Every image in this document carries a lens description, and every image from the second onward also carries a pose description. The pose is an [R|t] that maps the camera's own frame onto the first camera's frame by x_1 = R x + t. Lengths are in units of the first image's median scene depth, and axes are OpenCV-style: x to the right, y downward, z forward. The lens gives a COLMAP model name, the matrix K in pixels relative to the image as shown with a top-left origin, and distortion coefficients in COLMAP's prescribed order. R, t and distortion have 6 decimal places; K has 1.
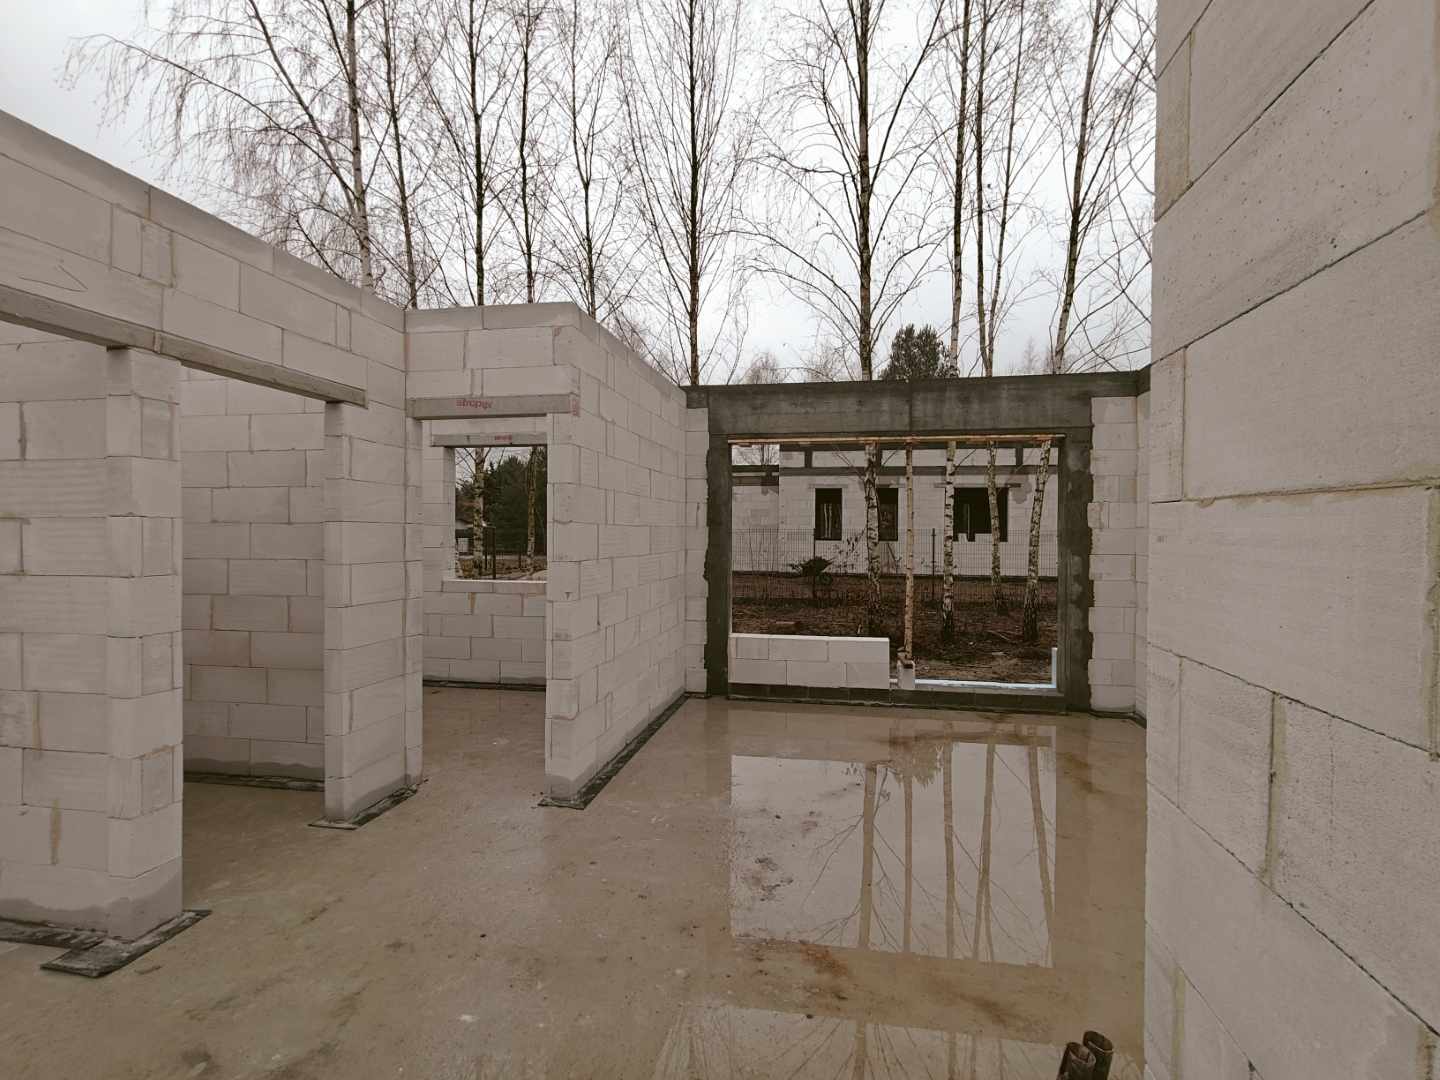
lens RADIAL K [[679.8, 0, 712.5], [0, 679.8, 572.0], [0, 0, 1]] dist [-0.001460, 0.000187]
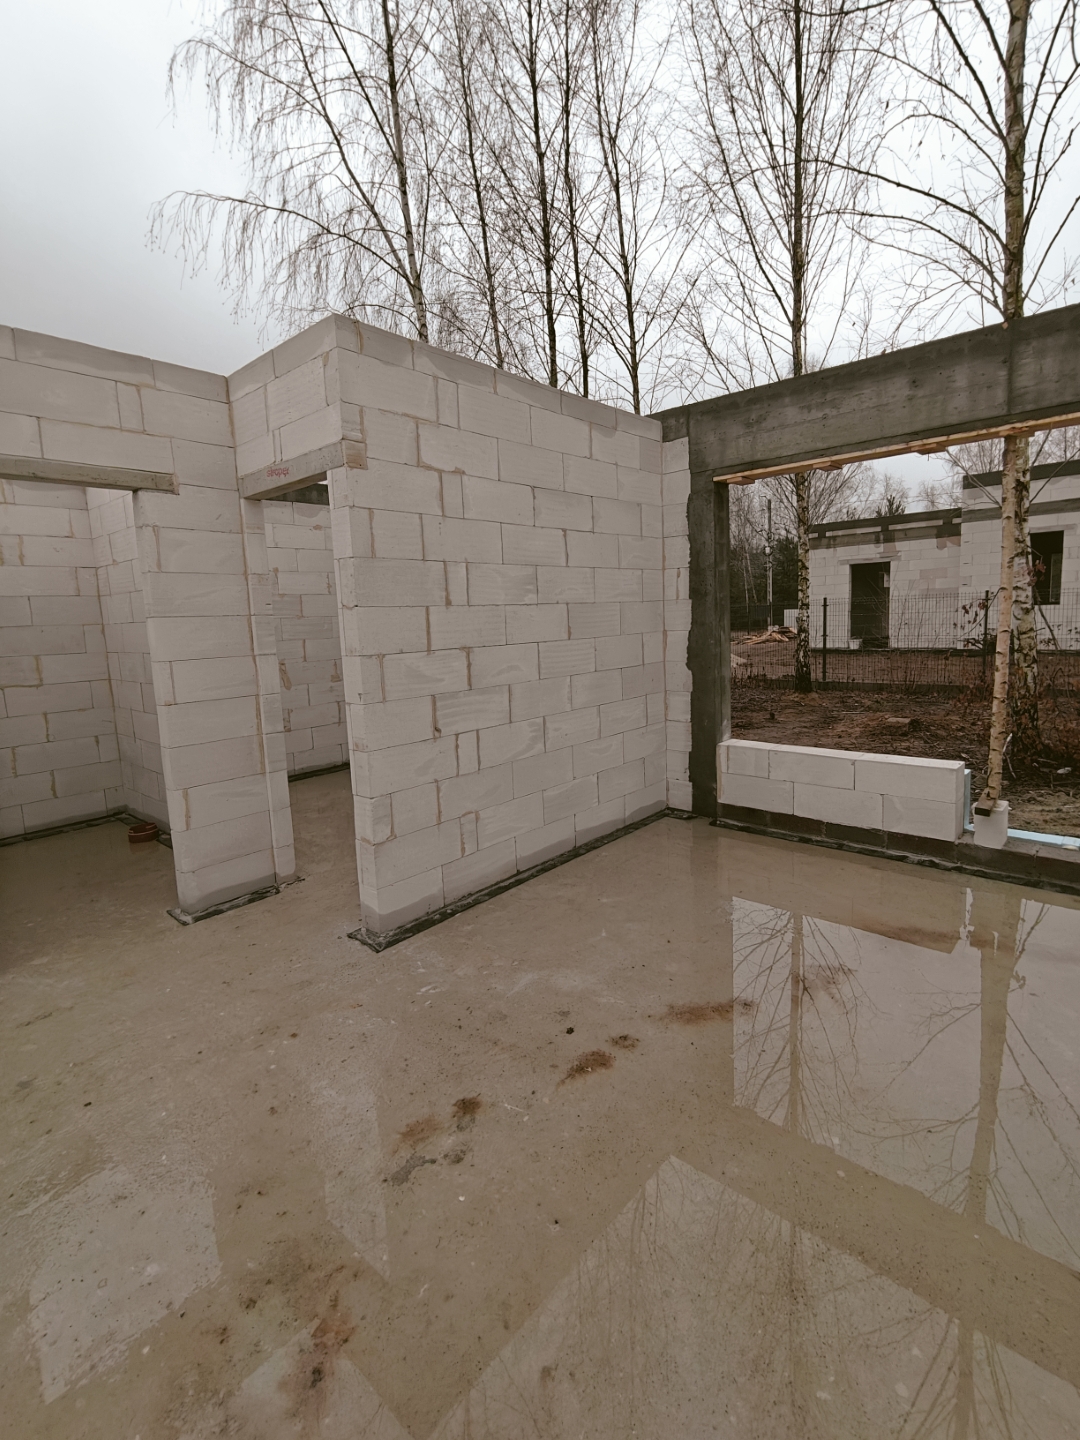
lens RADIAL K [[660.7, 0, 540.0], [0, 660.7, 720.0], [0, 0, 1]] dist [0.001632, 0.000244]
pose [[0.853412, 0.044889, -0.519300, 0.256949], [0.011818, 0.994362, 0.105376, -0.012925], [0.521103, -0.096066, 0.848070, 0.290509]]
